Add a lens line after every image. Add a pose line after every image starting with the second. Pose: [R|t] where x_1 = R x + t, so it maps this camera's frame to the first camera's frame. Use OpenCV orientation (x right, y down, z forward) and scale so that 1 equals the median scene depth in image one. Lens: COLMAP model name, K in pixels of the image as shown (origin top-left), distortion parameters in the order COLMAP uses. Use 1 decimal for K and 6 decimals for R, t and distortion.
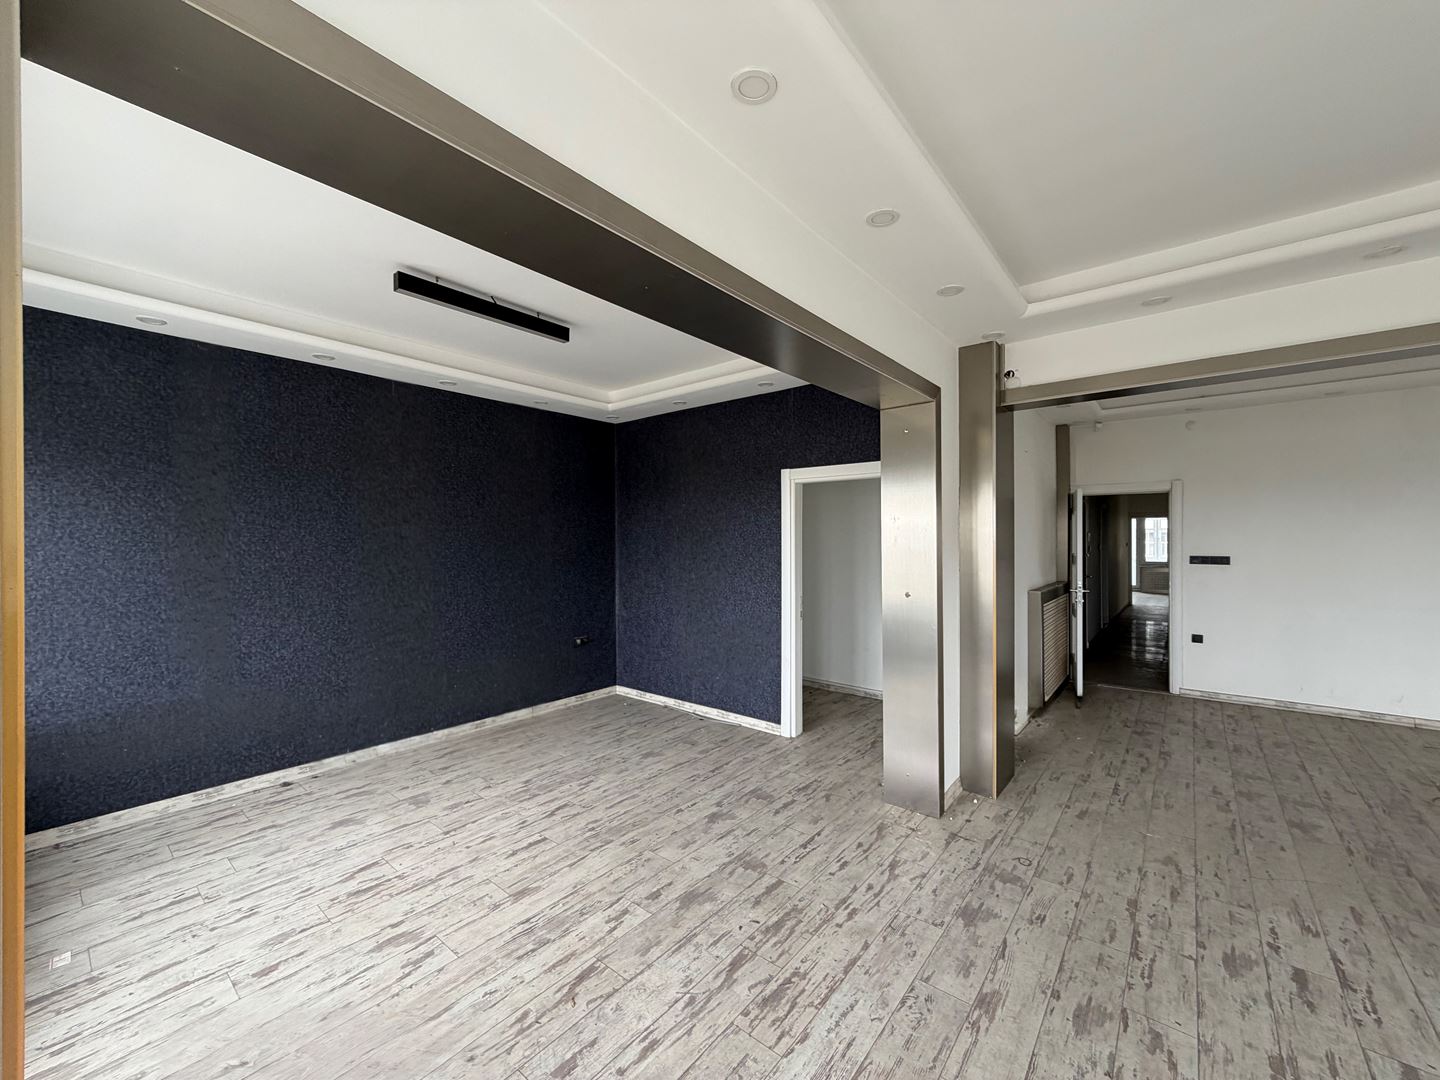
lens RADIAL K [[573.9, 0, 714.7], [0, 573.9, 541.5], [0, 0, 1]] dist [0.001349, -0.000378]
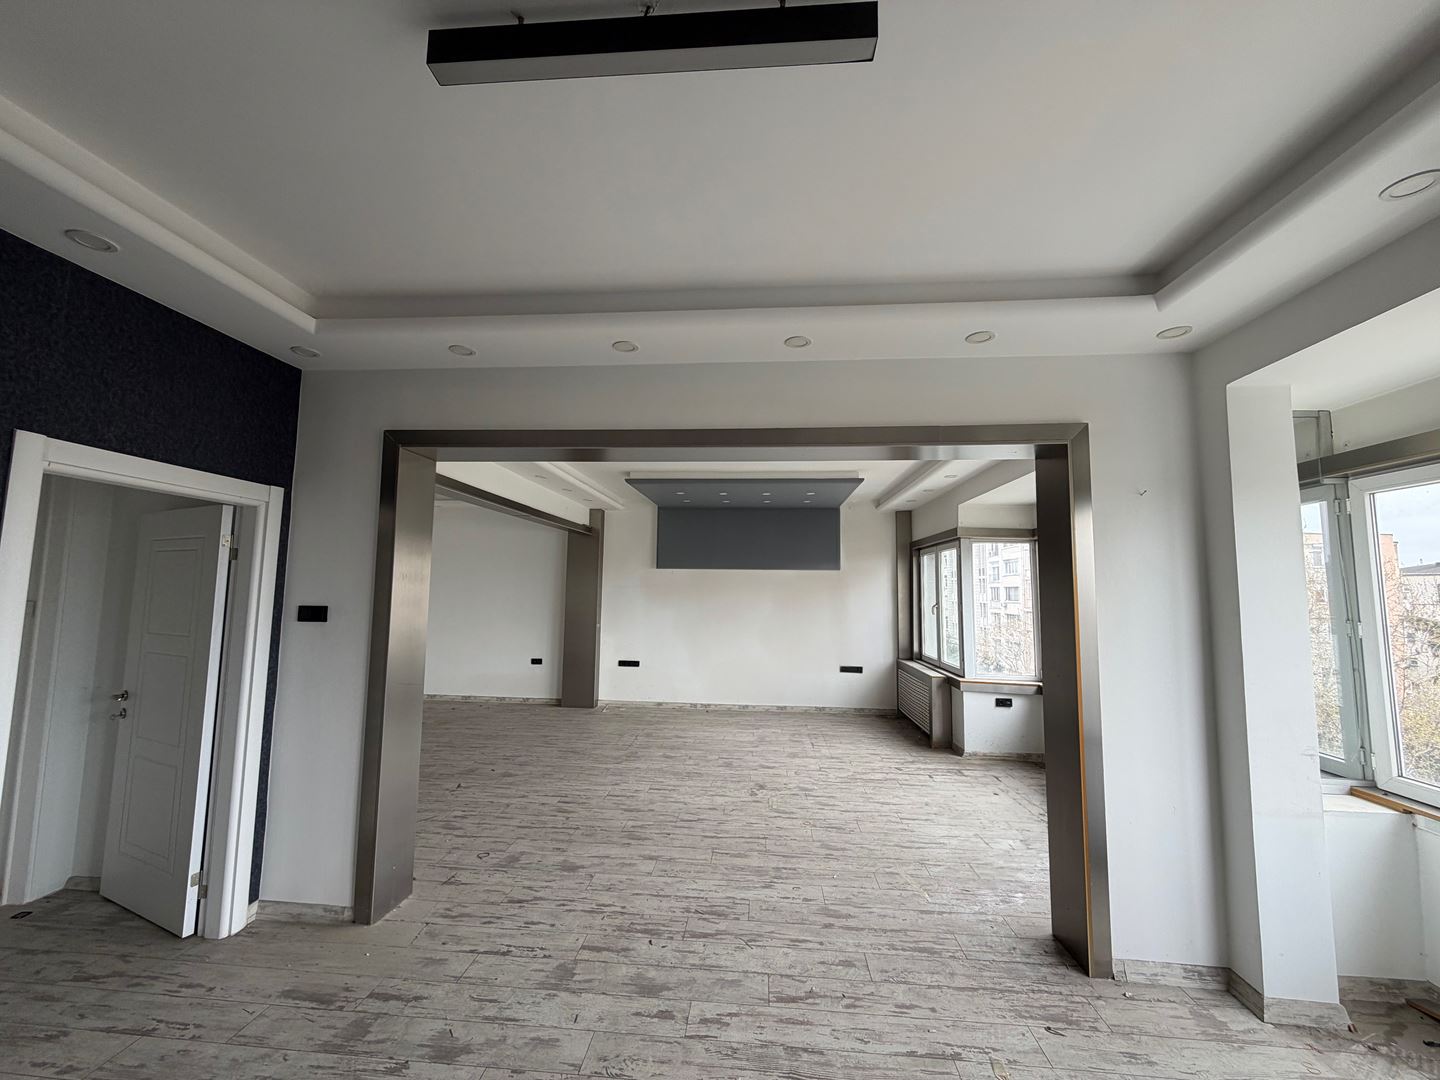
lens RADIAL K [[573.9, 0, 718.9], [0, 573.9, 540.9], [0, 0, 1]] dist [0.001349, -0.000378]
pose [[-0.576518, 0.066208, 0.814398, -0.668298], [-0.009865, 0.996075, -0.087961, -0.018405], [-0.817025, -0.058745, -0.573602, 1.081473]]
